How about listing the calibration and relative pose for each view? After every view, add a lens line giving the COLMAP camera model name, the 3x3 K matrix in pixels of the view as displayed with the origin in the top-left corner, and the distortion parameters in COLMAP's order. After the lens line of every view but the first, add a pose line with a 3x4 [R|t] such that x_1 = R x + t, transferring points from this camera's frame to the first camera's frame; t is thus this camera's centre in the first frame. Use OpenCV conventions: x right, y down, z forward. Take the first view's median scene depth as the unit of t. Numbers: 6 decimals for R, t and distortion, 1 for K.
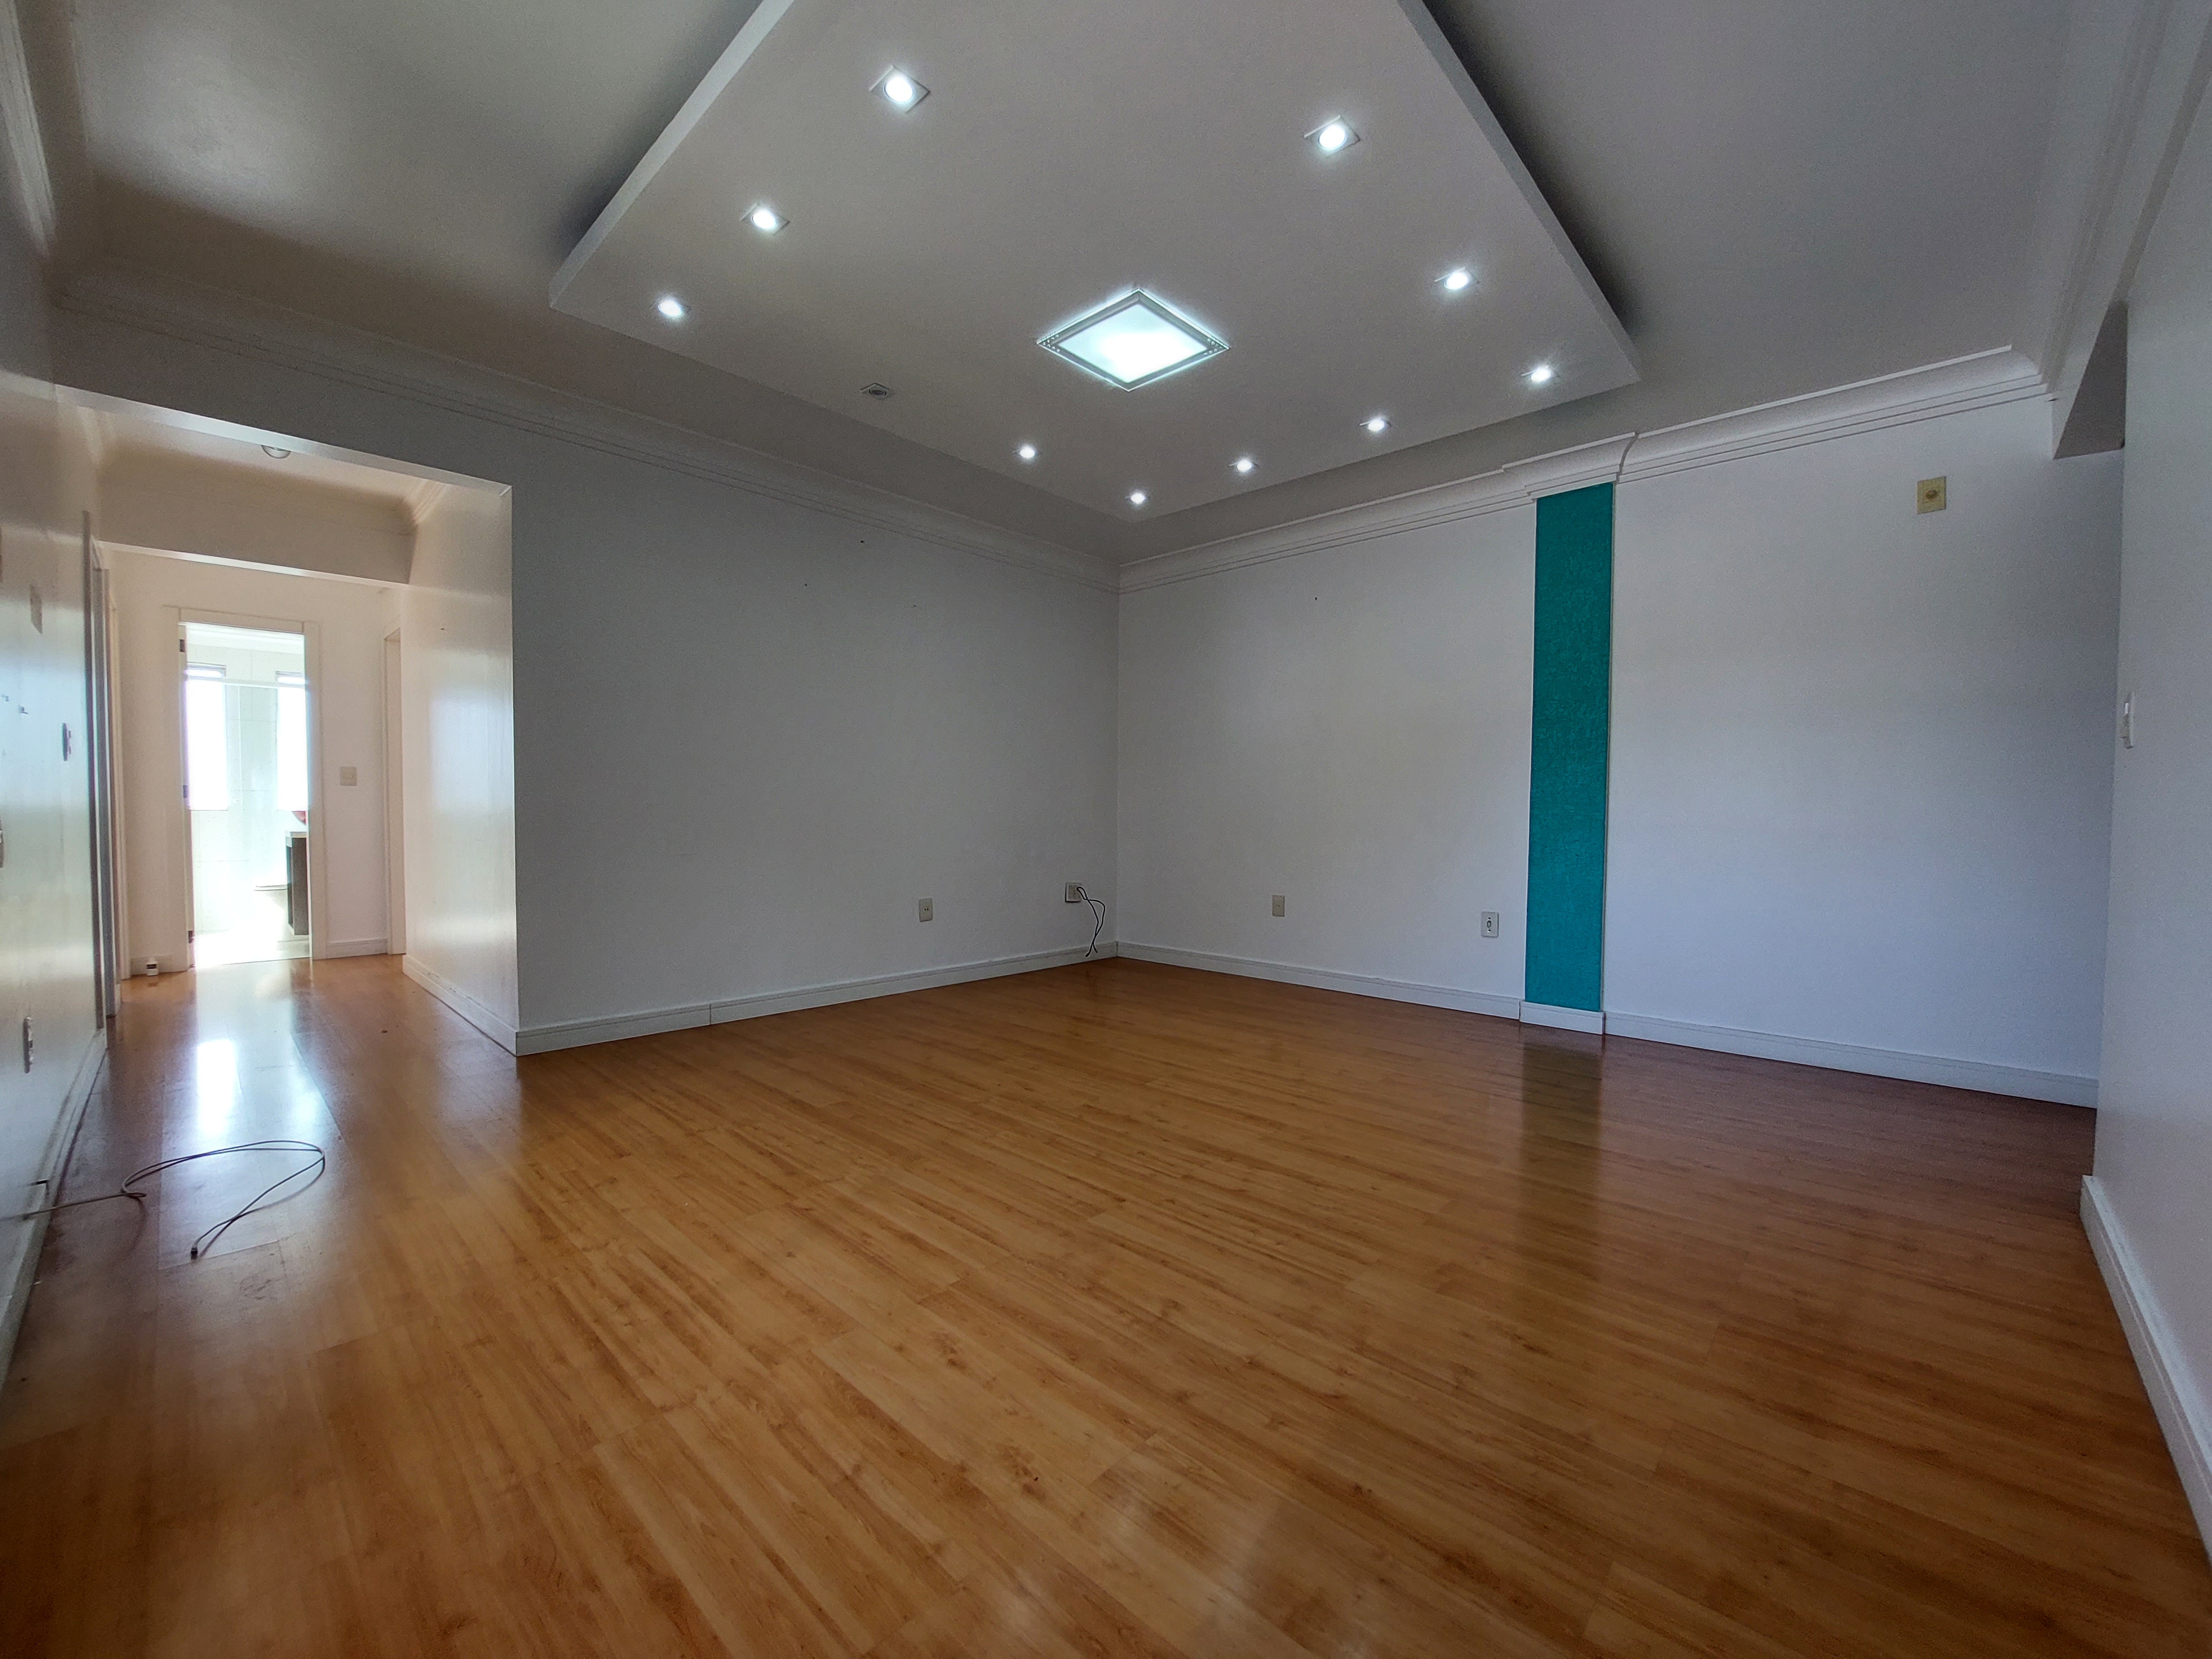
lens RADIAL K [[880.9, 0, 1106.0], [0, 880.9, 829.5], [0, 0, 1]] dist [0.000028, 0.000077]
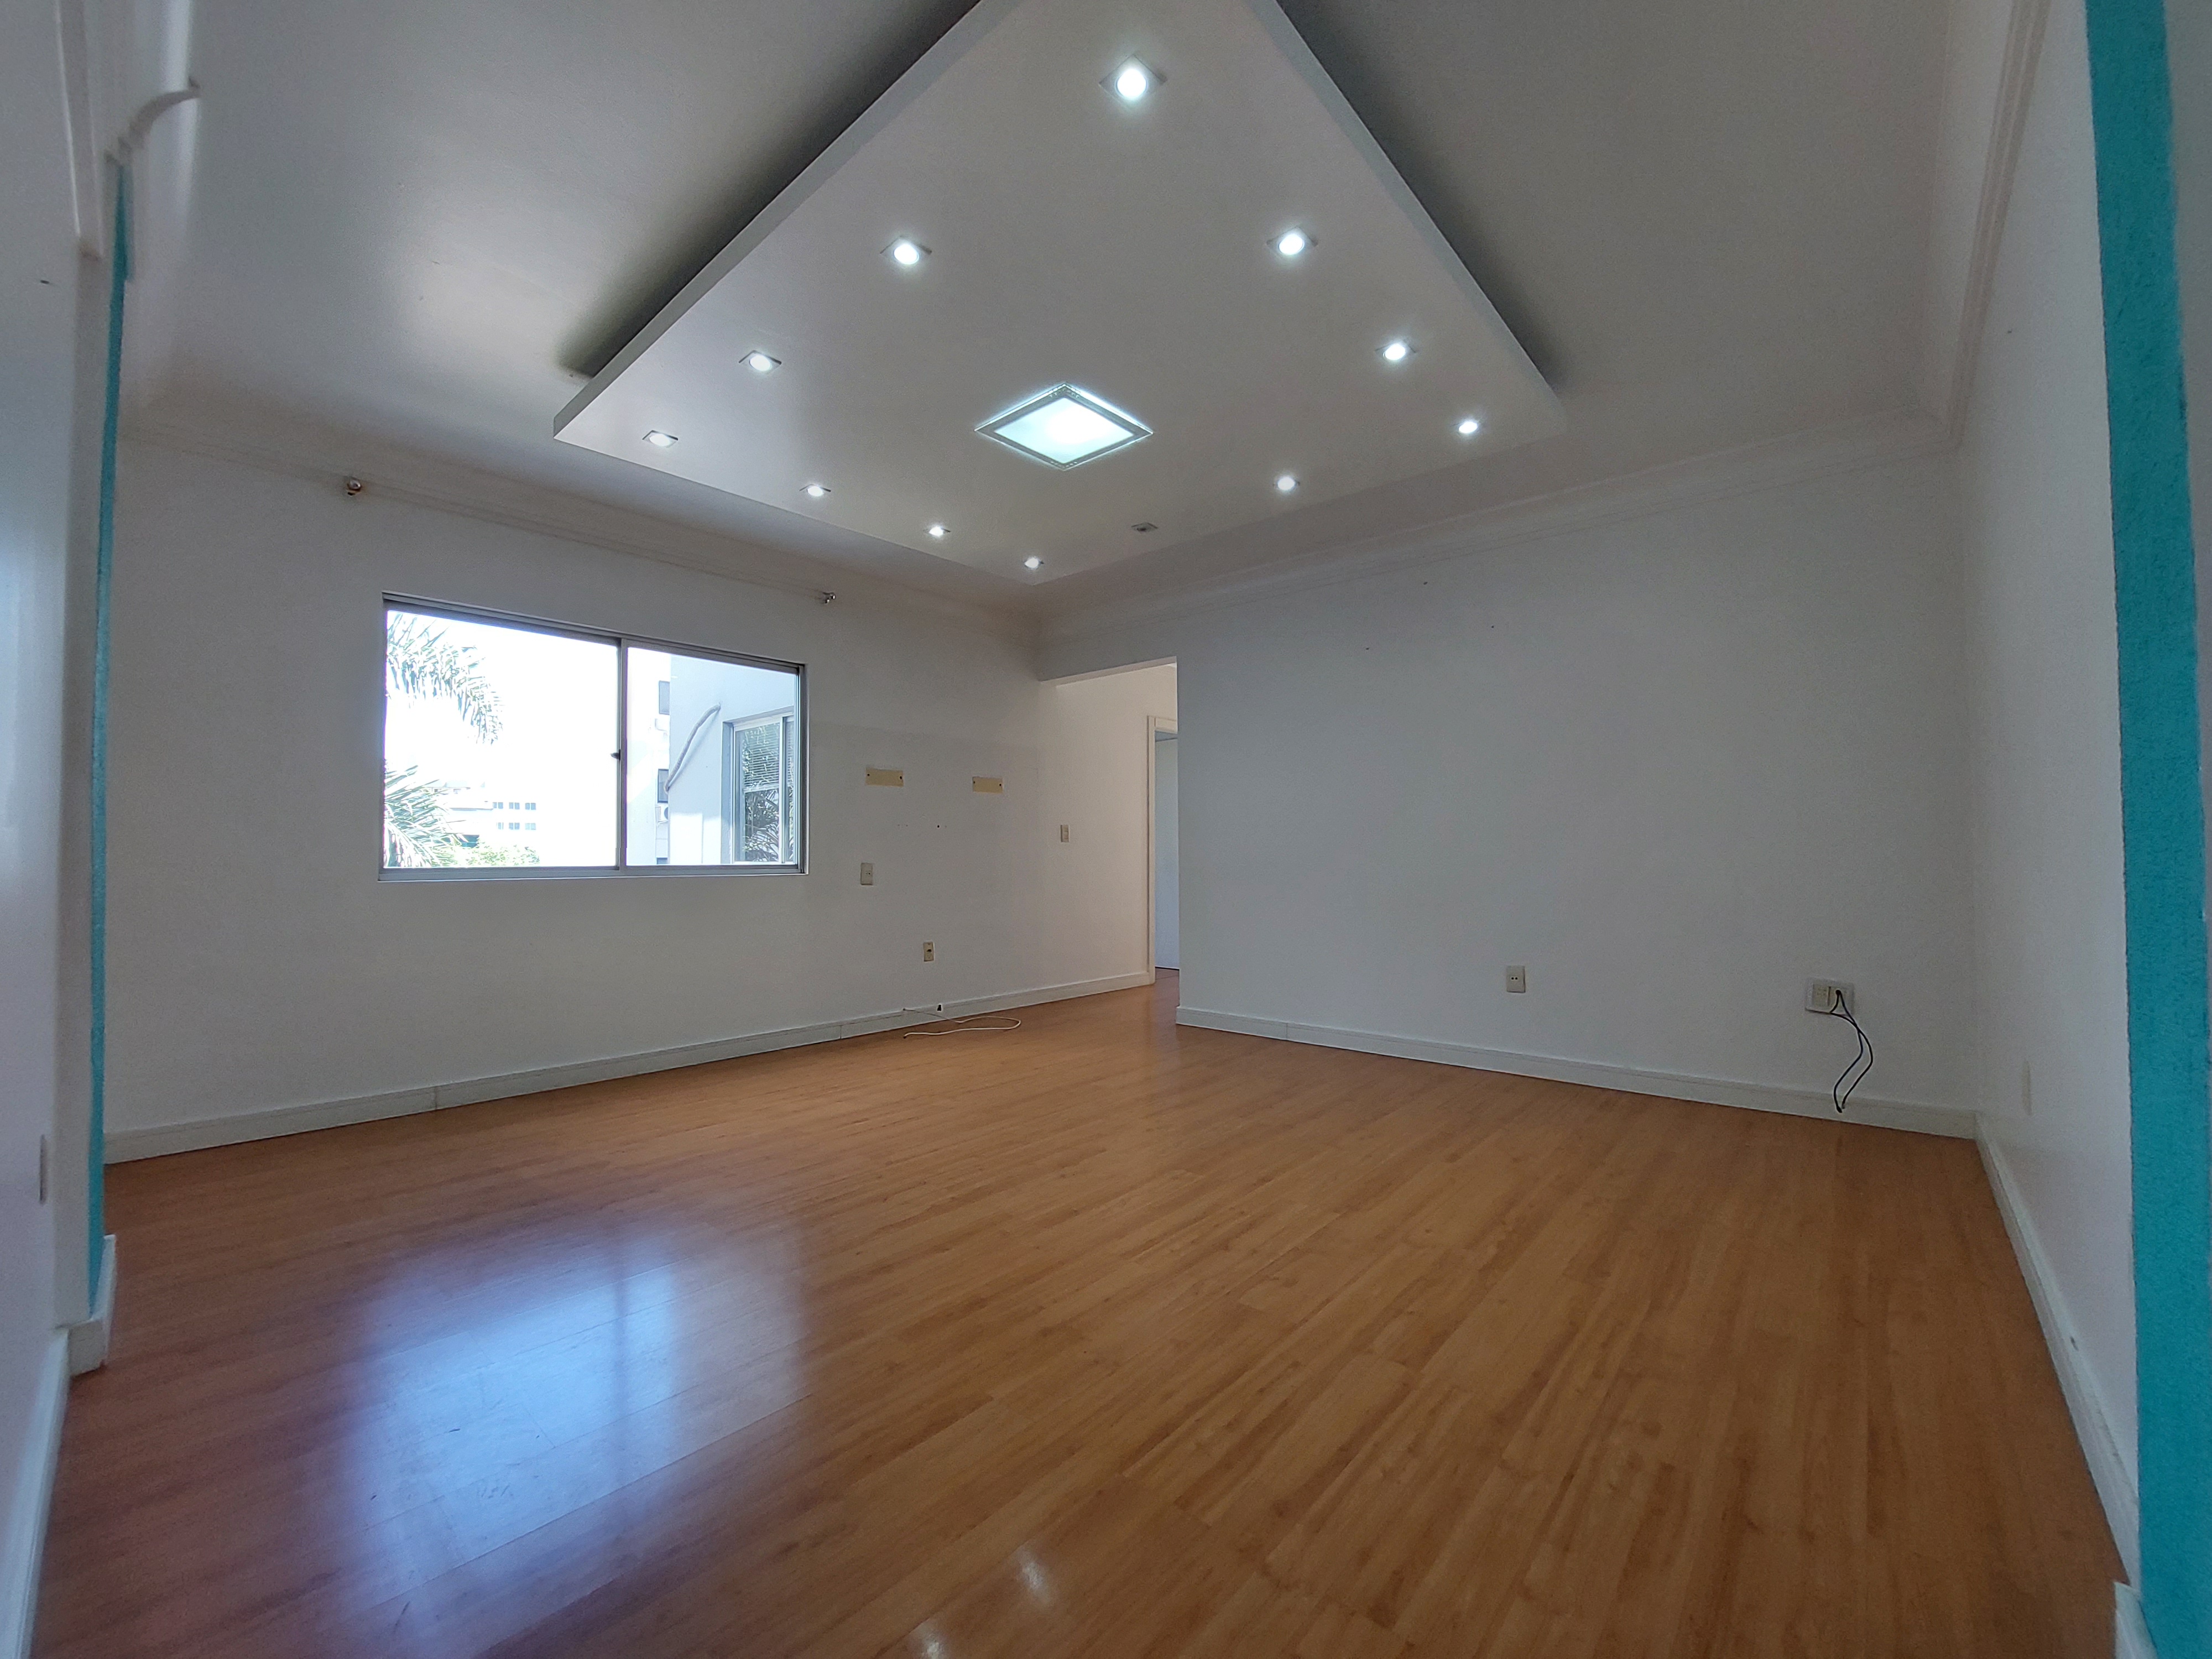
lens RADIAL K [[880.9, 0, 1106.0], [0, 880.9, 829.5], [0, 0, 1]] dist [0.000028, 0.000077]
pose [[0.025573, -0.039548, -0.998890, 1.120588], [-0.012591, 0.999125, -0.039880, -0.021152], [0.999594, 0.013597, 0.025052, 1.066560]]
